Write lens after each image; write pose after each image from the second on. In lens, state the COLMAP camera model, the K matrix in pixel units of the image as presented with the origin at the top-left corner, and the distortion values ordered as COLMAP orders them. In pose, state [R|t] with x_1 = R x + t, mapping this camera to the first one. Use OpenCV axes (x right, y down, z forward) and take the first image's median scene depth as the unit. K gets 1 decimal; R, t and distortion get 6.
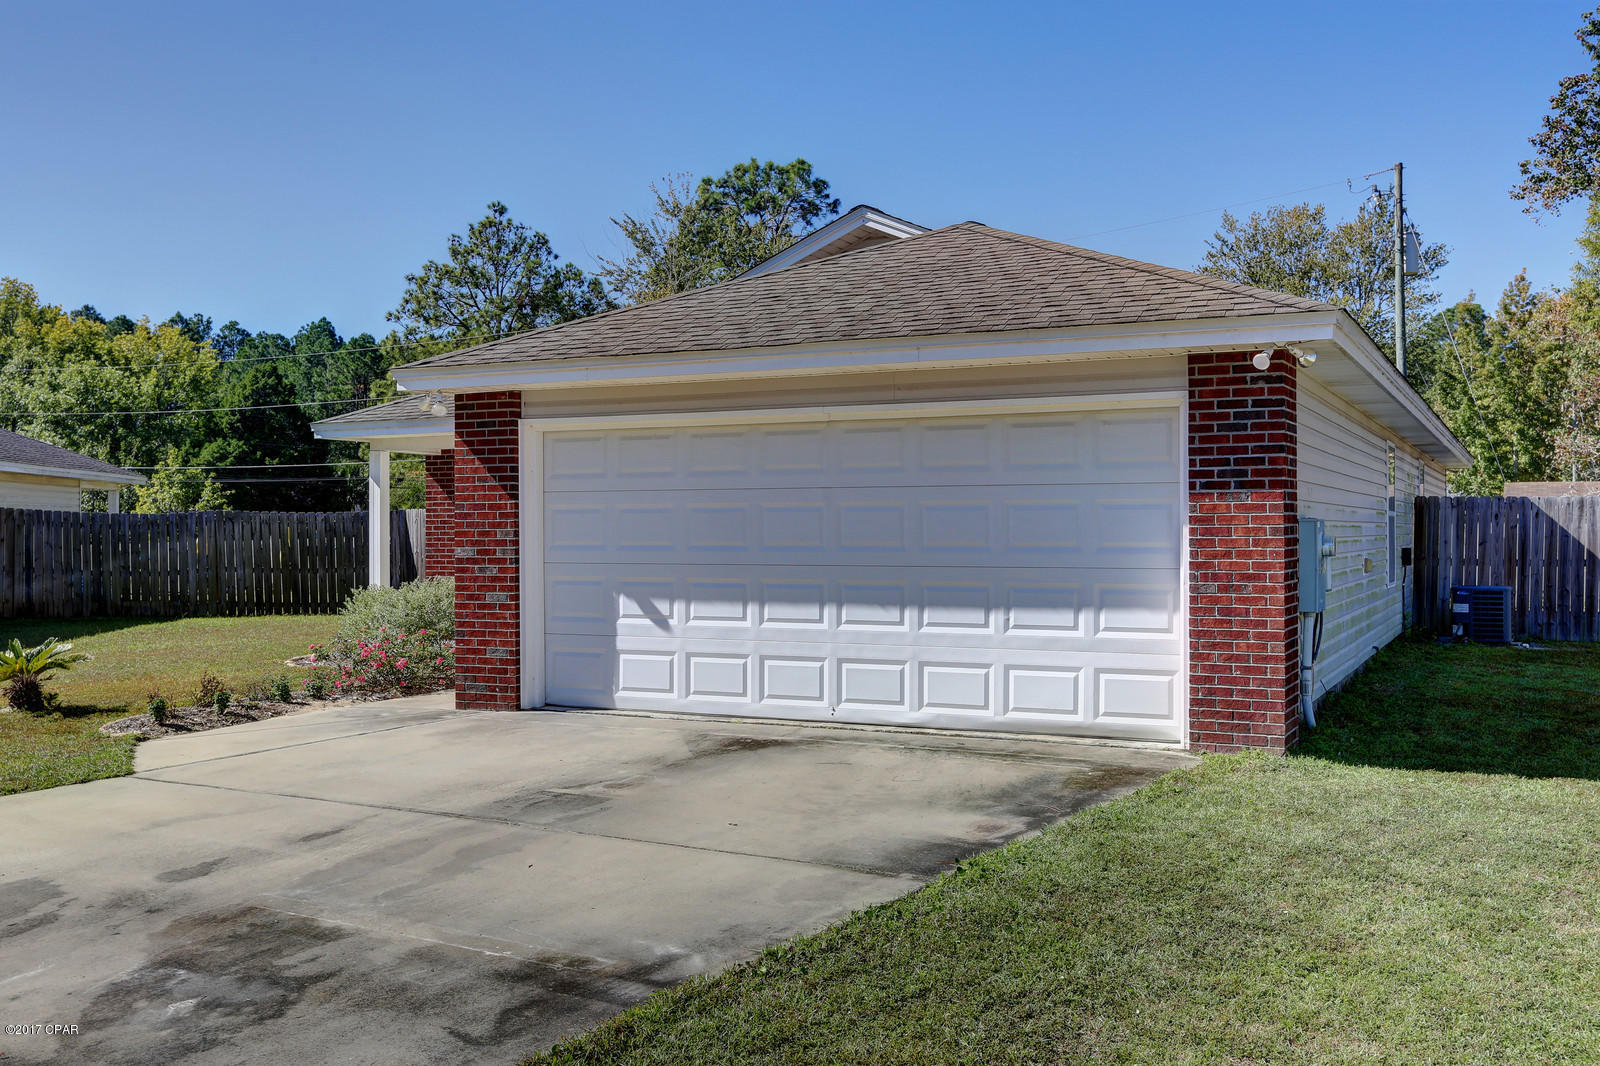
lens RADIAL K [[1519.3, 0, 794.1], [0, 1519.3, 536.2], [0, 0, 1]] dist [0.030475, 0.000000]
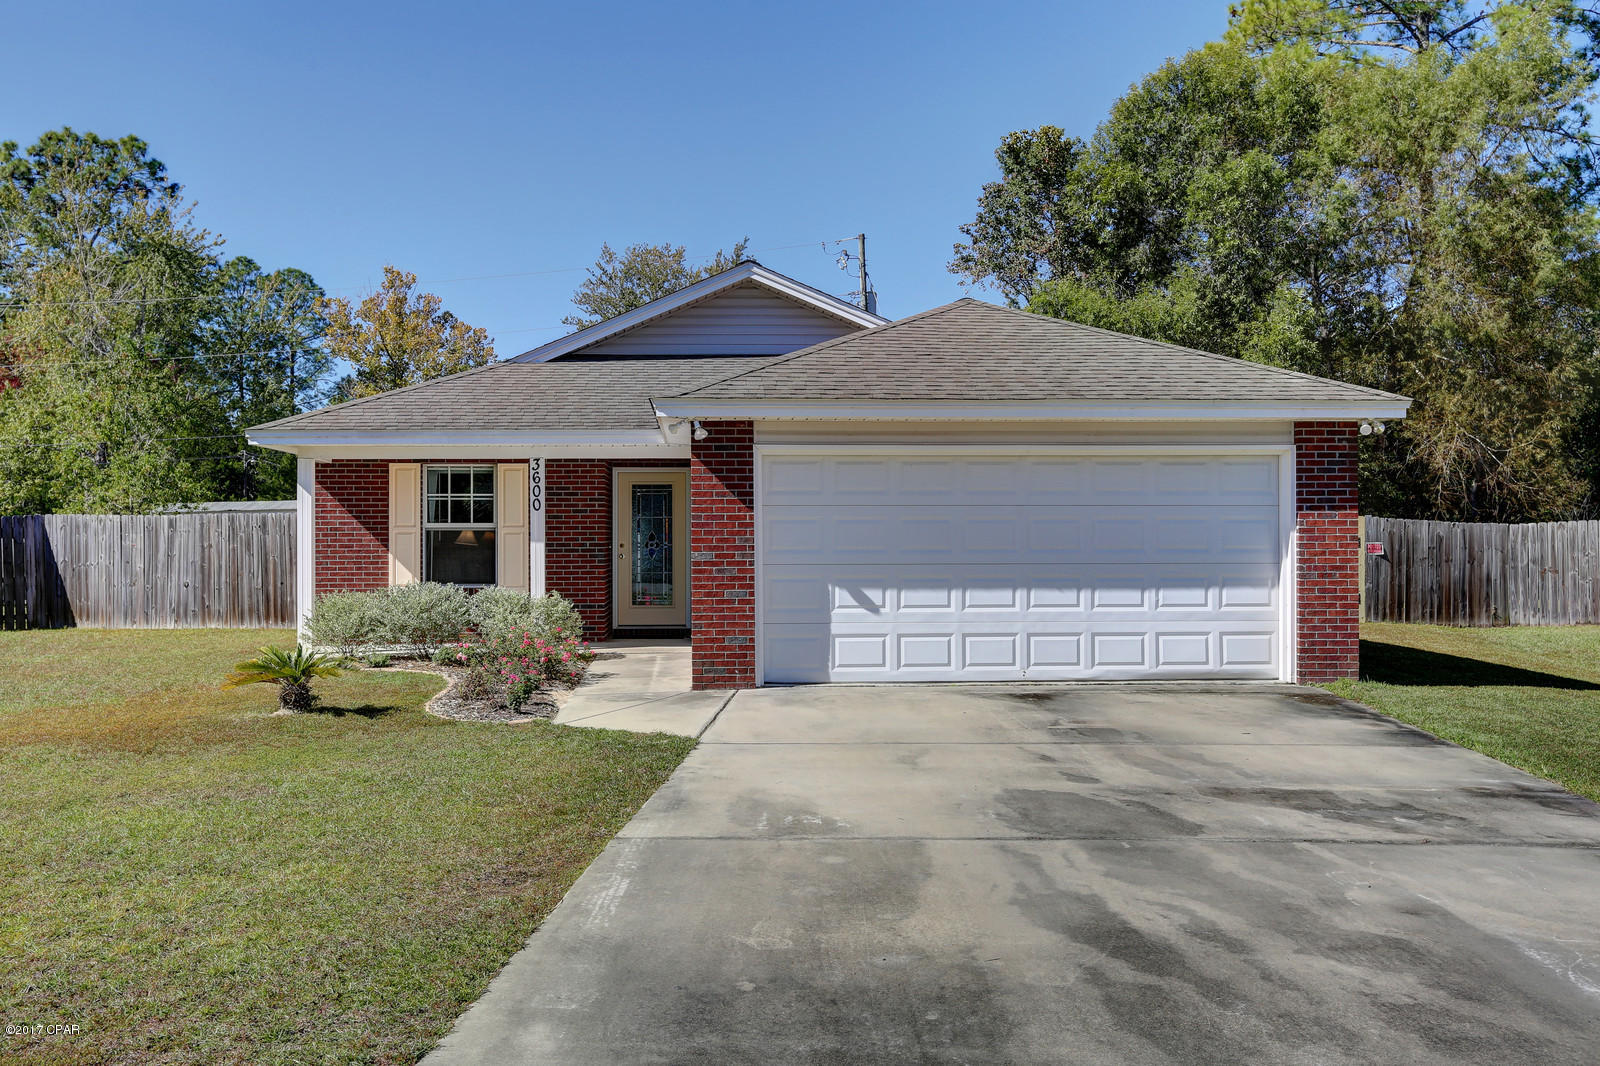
lens RADIAL K [[1519.3, 0, 792.3], [0, 1519.3, 536.9], [0, 0, 1]] dist [0.030475, 0.000000]
pose [[0.867932, -0.000153, 0.496683, -0.772595], [0.001818, 0.999994, -0.002869, -0.000750], [-0.496680, 0.003393, 0.867927, -0.054125]]
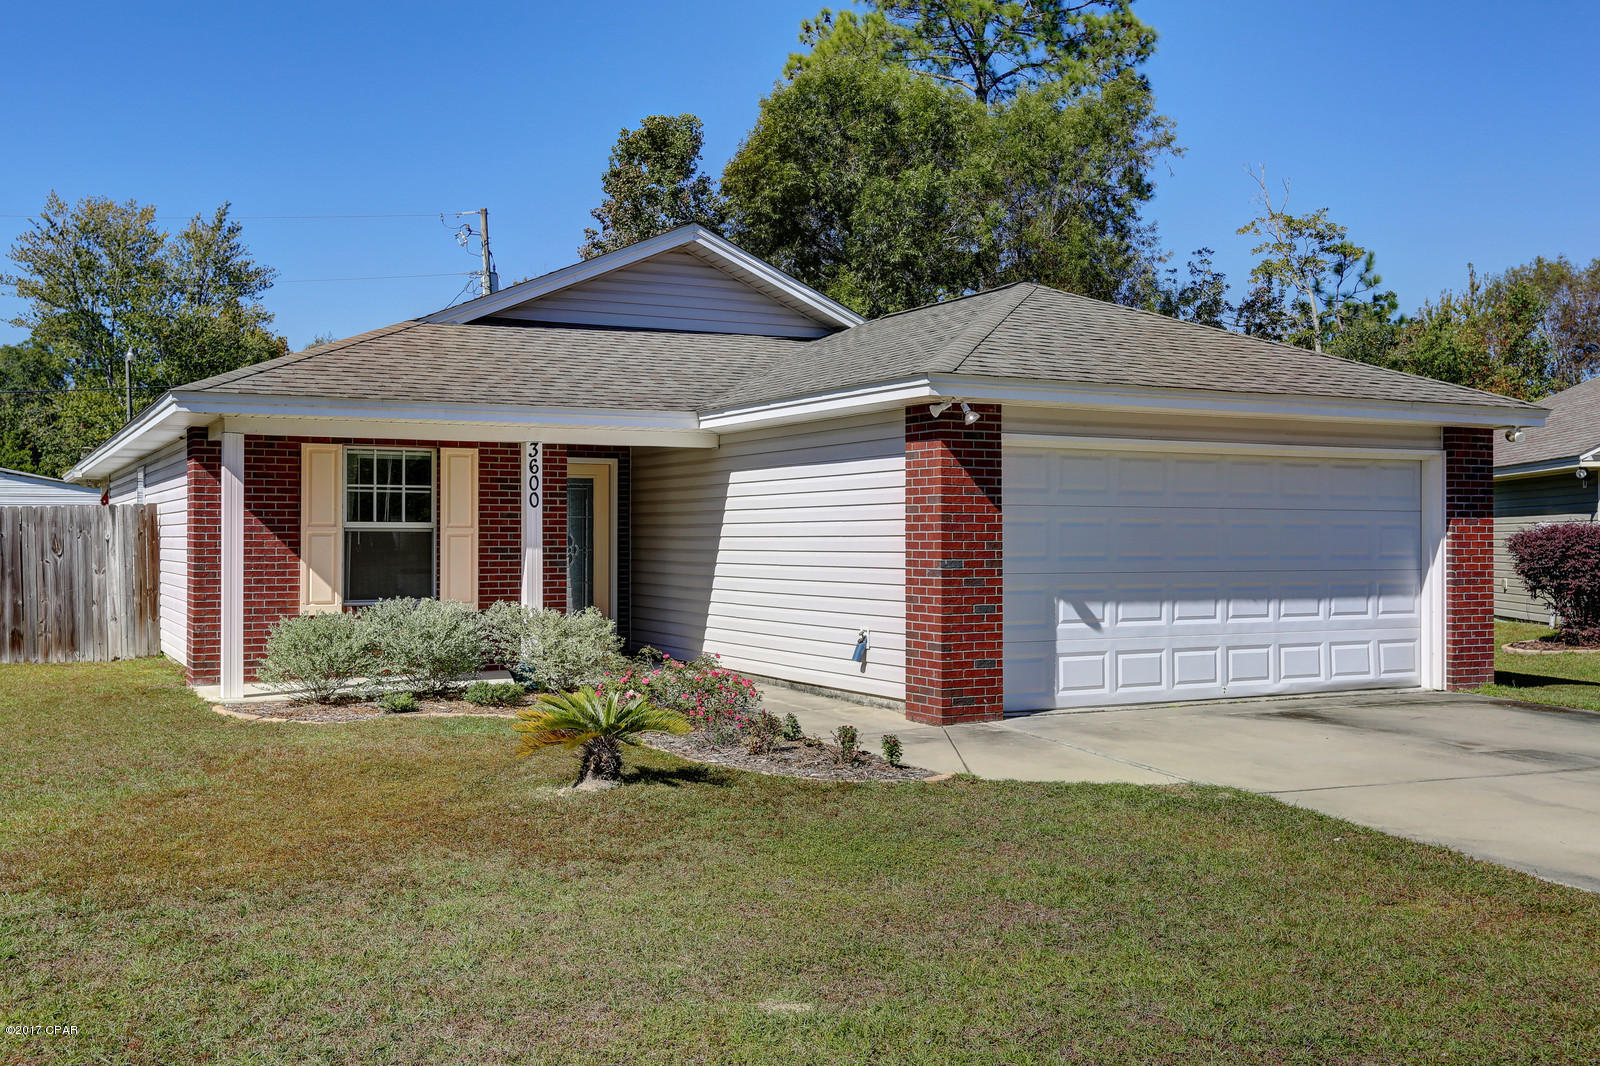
lens RADIAL K [[1519.3, 0, 793.4], [0, 1519.3, 531.0], [0, 0, 1]] dist [0.030475, 0.000000]
pose [[0.587615, 0.007092, 0.809110, -1.120214], [-0.000515, 0.999965, -0.008391, -0.002751], [-0.809141, 0.004514, 0.587598, 0.529455]]
